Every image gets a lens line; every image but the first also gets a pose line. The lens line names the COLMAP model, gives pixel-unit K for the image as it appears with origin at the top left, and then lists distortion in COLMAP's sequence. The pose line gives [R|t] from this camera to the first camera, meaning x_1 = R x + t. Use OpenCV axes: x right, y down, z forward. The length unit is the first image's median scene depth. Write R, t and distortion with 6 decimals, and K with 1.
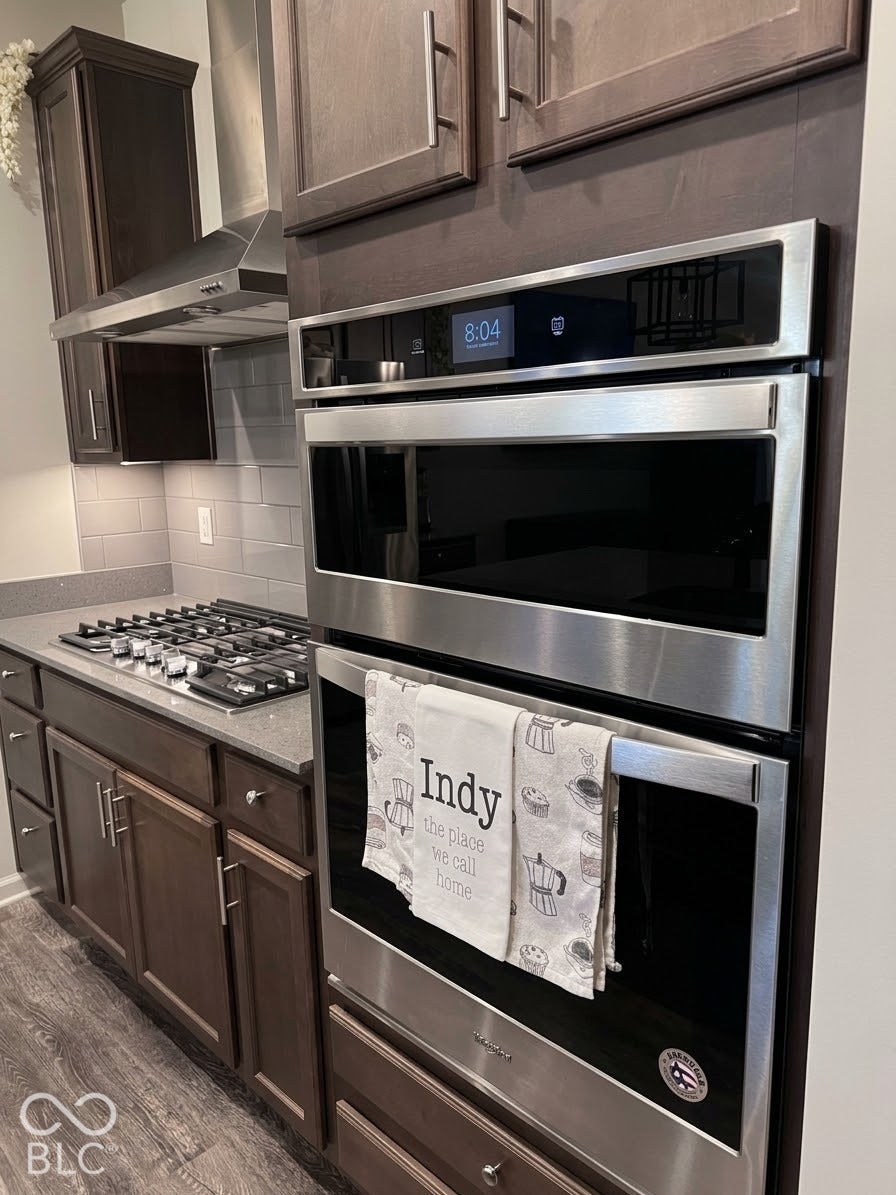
lens RADIAL K [[863.7, 0, 448.0], [0, 863.7, 597.5], [0, 0, 1]] dist [0.040997, 0.000549]
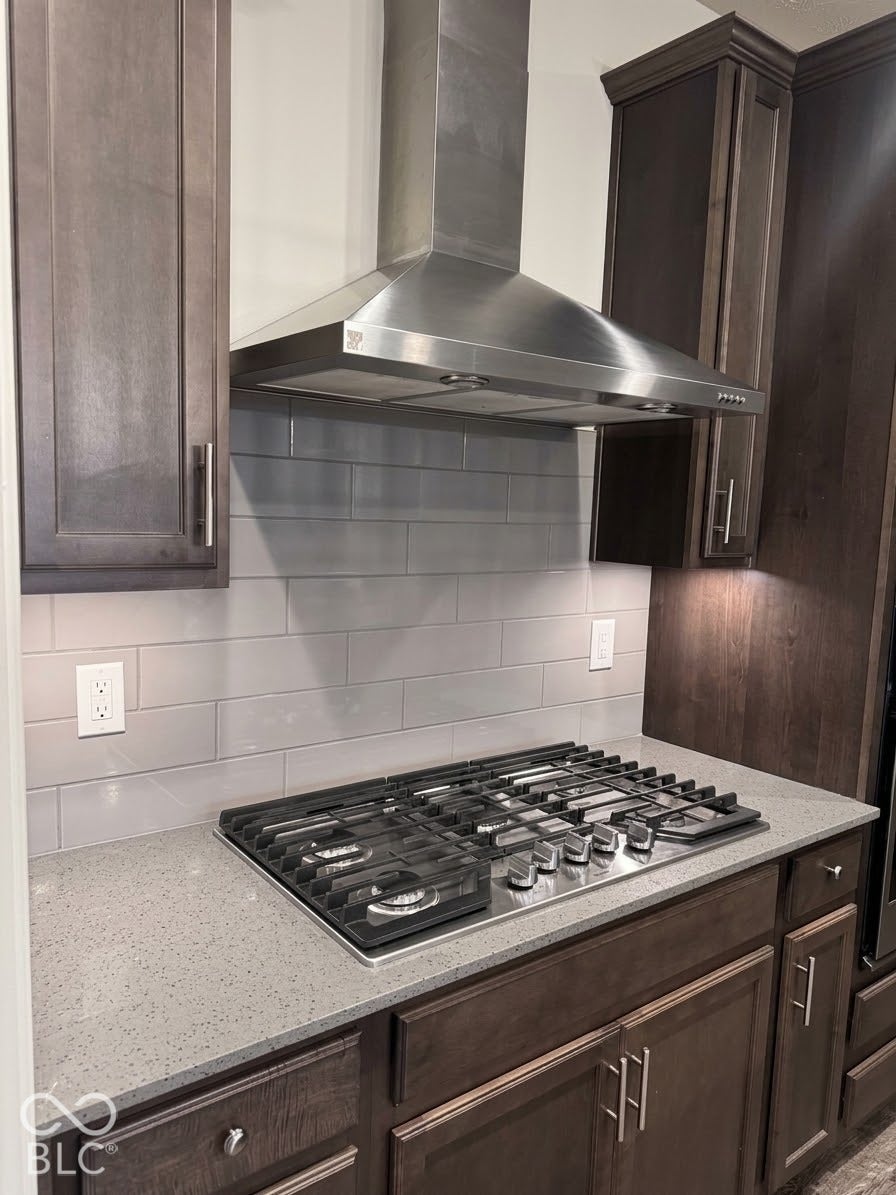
lens RADIAL K [[863.7, 0, 448.0], [0, 863.7, 597.5], [0, 0, 1]] dist [0.040997, 0.000549]
pose [[0.113480, -0.055880, 0.991968, -0.838708], [0.145595, 0.988574, 0.039033, -0.145292], [-0.982815, 0.139996, 0.120319, 0.801330]]
